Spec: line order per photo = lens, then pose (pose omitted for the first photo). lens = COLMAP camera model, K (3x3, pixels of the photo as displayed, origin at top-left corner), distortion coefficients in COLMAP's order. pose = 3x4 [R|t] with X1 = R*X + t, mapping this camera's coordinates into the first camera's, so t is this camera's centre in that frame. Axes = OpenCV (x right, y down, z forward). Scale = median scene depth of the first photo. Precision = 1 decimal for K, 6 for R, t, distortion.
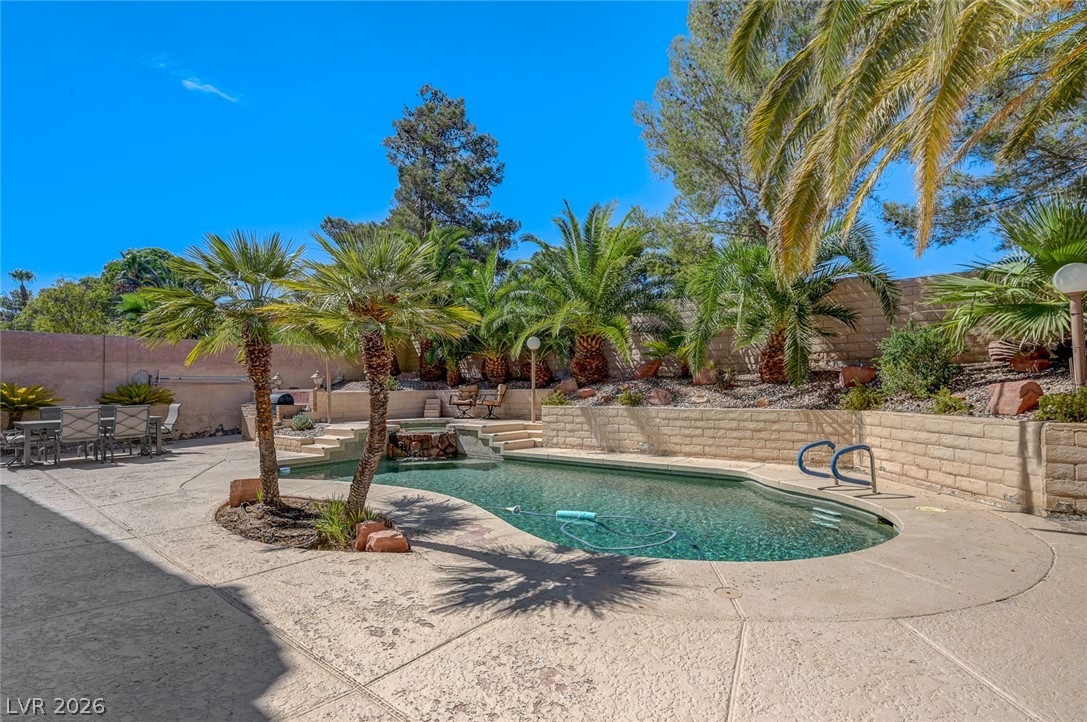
lens RADIAL K [[544.0, 0, 554.6], [0, 544.0, 372.3], [0, 0, 1]] dist [-0.001018, 0.001589]
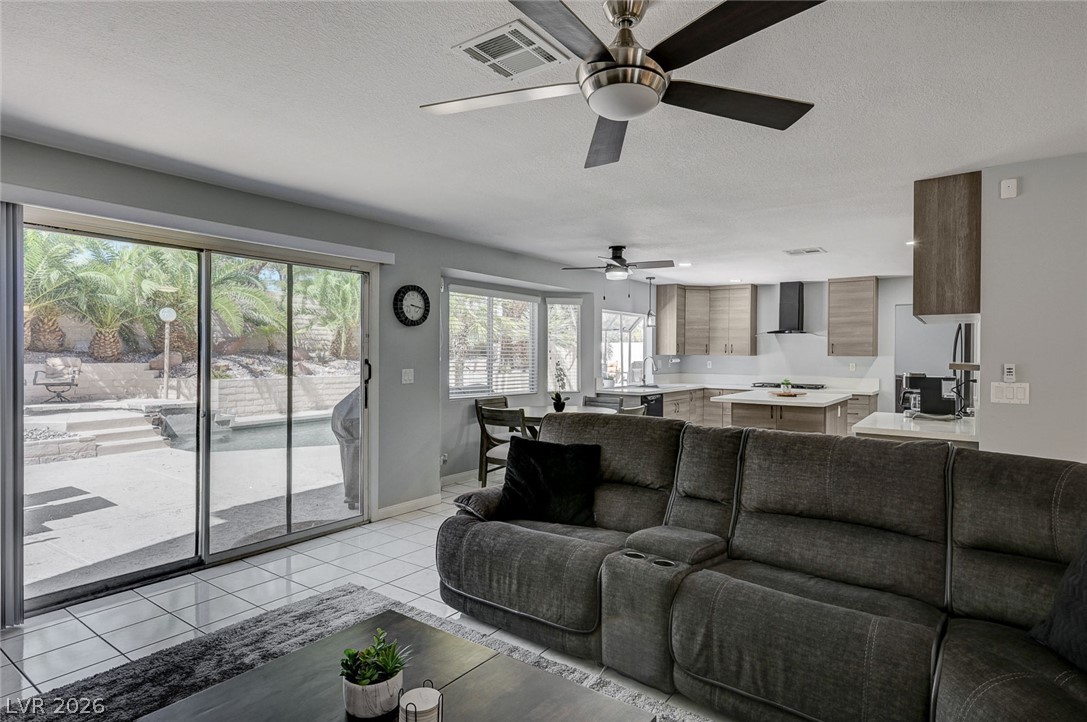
lens RADIAL K [[590.8, 0, 540.1], [0, 590.8, 362.7], [0, 0, 1]] dist [0.021497, 0.001069]
pose [[-0.069944, -0.003420, 0.997545, -1.287419], [-0.035001, 0.999387, 0.000973, 0.006911], [-0.996937, -0.034847, -0.070021, 0.497654]]
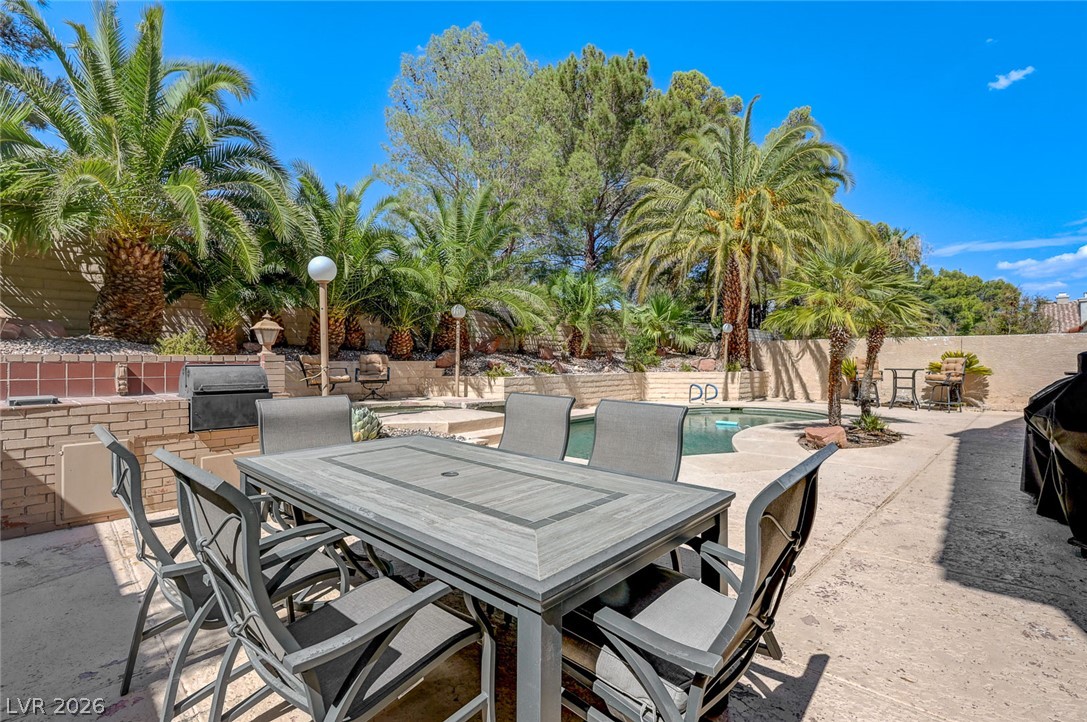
lens RADIAL K [[496.4, 0, 546.9], [0, 496.4, 356.7], [0, 0, 1]] dist [-0.004245, 0.000165]
pose [[0.063387, 0.020329, 0.997782, -1.015214], [-0.028443, 0.999423, -0.018556, 0.040796], [-0.997584, -0.027204, 0.063929, 0.921564]]
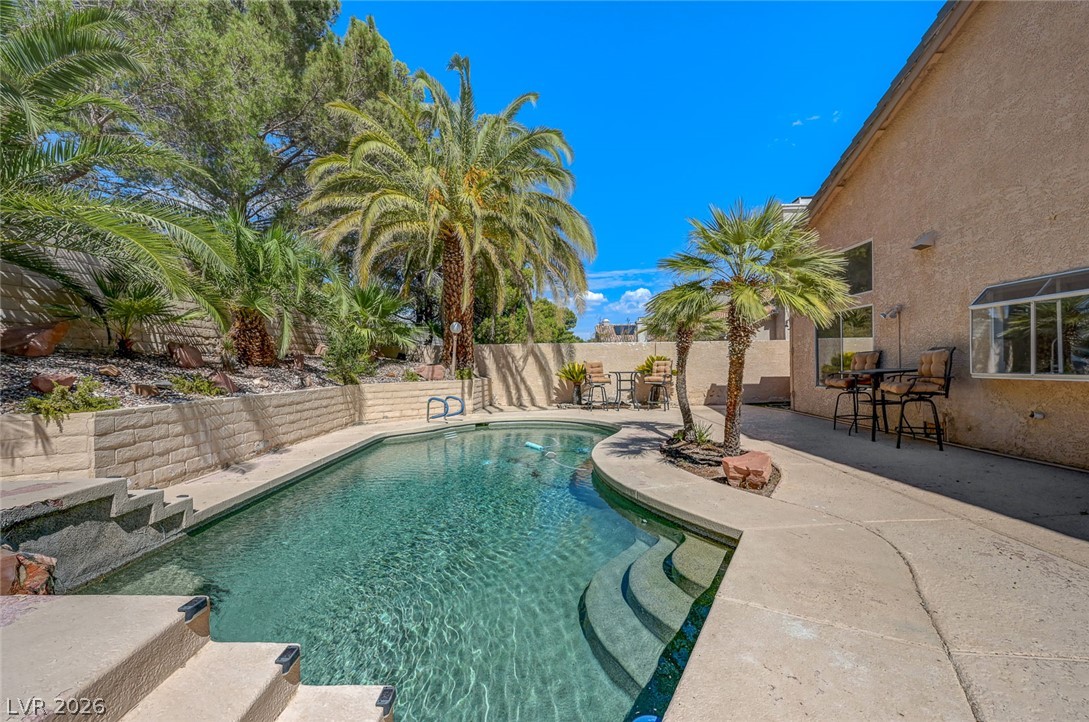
lens RADIAL K [[456.0, 0, 544.4], [0, 456.0, 369.7], [0, 0, 1]] dist [-0.000839, 0.000614]
pose [[-0.621966, 0.014102, 0.782917, -0.546294], [0.001175, 0.999854, -0.017076, 0.037645], [-0.783043, -0.009701, -0.621892, 1.013399]]
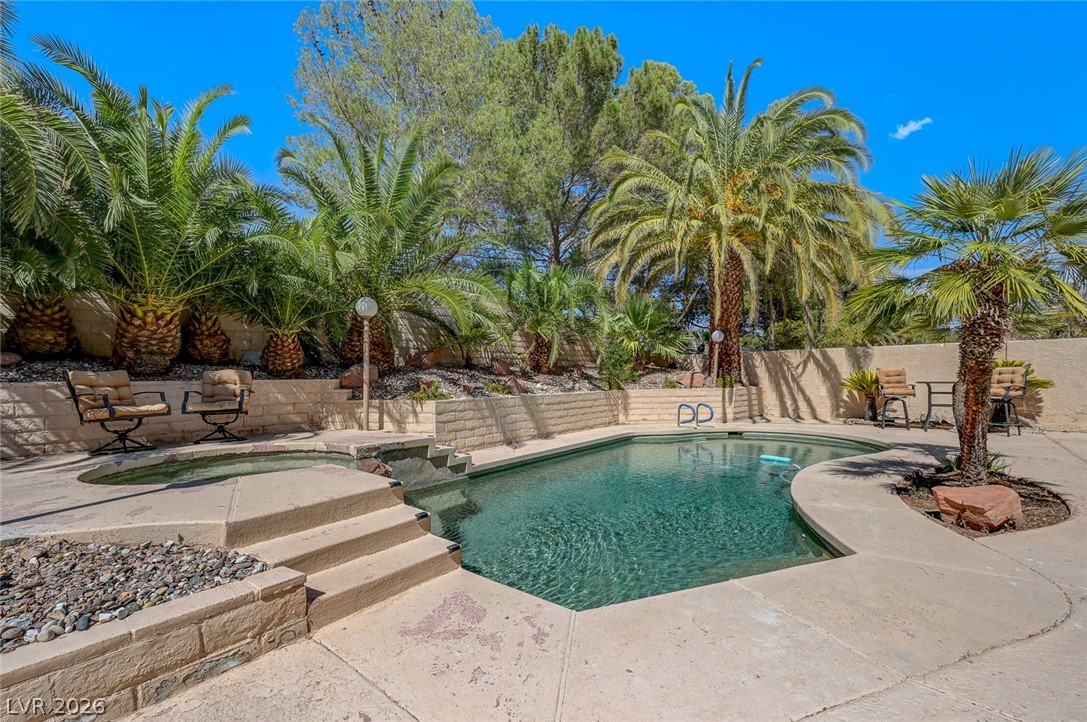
lens RADIAL K [[455.2, 0, 542.3], [0, 455.2, 383.6], [0, 0, 1]] dist [-0.000839, 0.000614]
pose [[0.008110, 0.000120, 0.999967, -0.667498], [-0.015766, 0.999876, 0.000007, 0.039138], [-0.999843, -0.015766, 0.008110, 0.913322]]
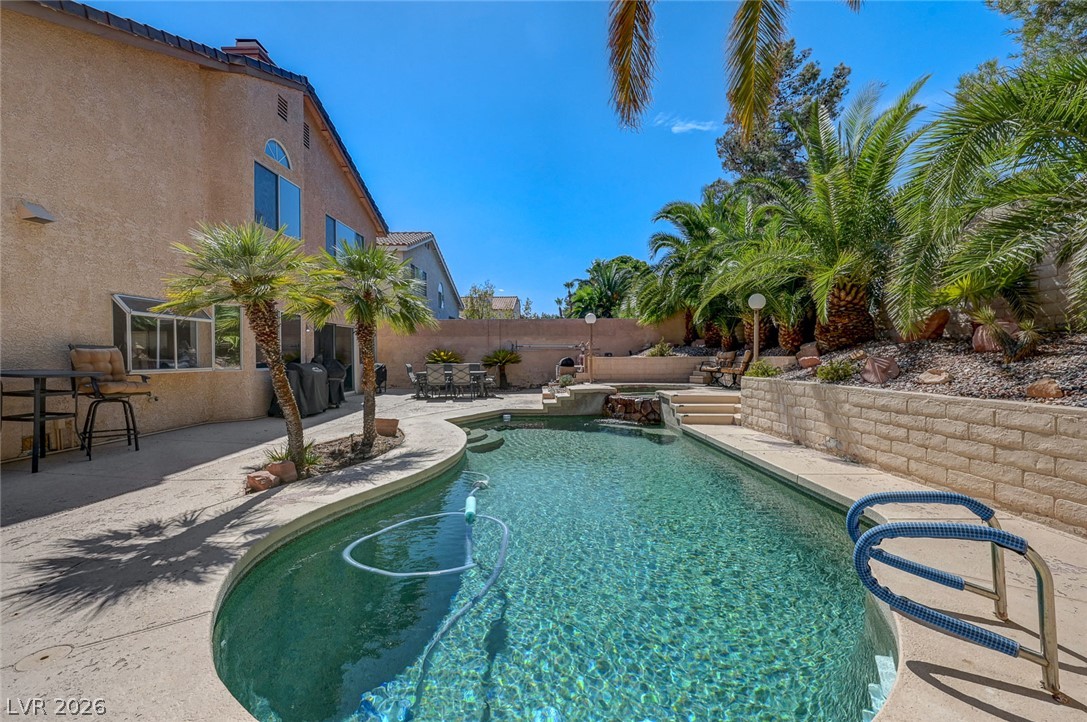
lens RADIAL K [[455.2, 0, 543.6], [0, 455.2, 359.6], [0, 0, 1]] dist [-0.000839, 0.000614]
pose [[0.626045, 0.016546, -0.779612, 0.352816], [0.016309, 0.999278, 0.034304, 0.007620], [0.779617, -0.034190, 0.625323, 0.351918]]
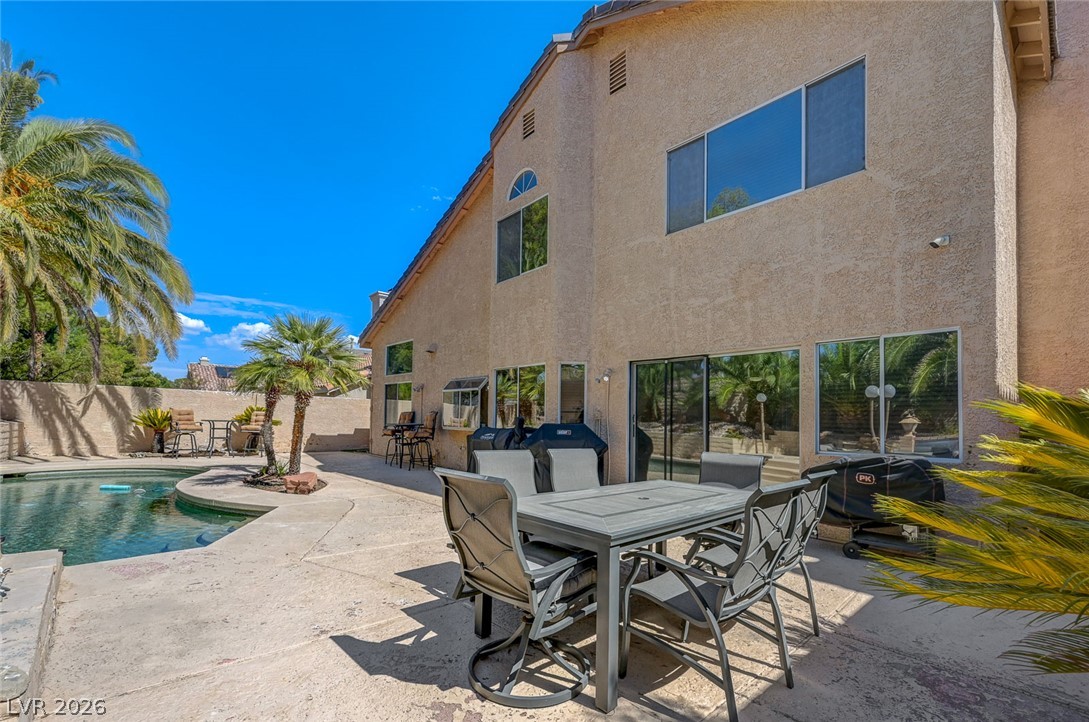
lens RADIAL K [[478.9, 0, 560.0], [0, 478.9, 412.0], [0, 0, 1]] dist [-0.003510, 0.000101]
pose [[-0.992240, -0.010619, 0.123880, -0.800188], [-0.016650, 0.998721, -0.047745, 0.046851], [-0.123214, -0.049437, -0.991148, 1.261353]]
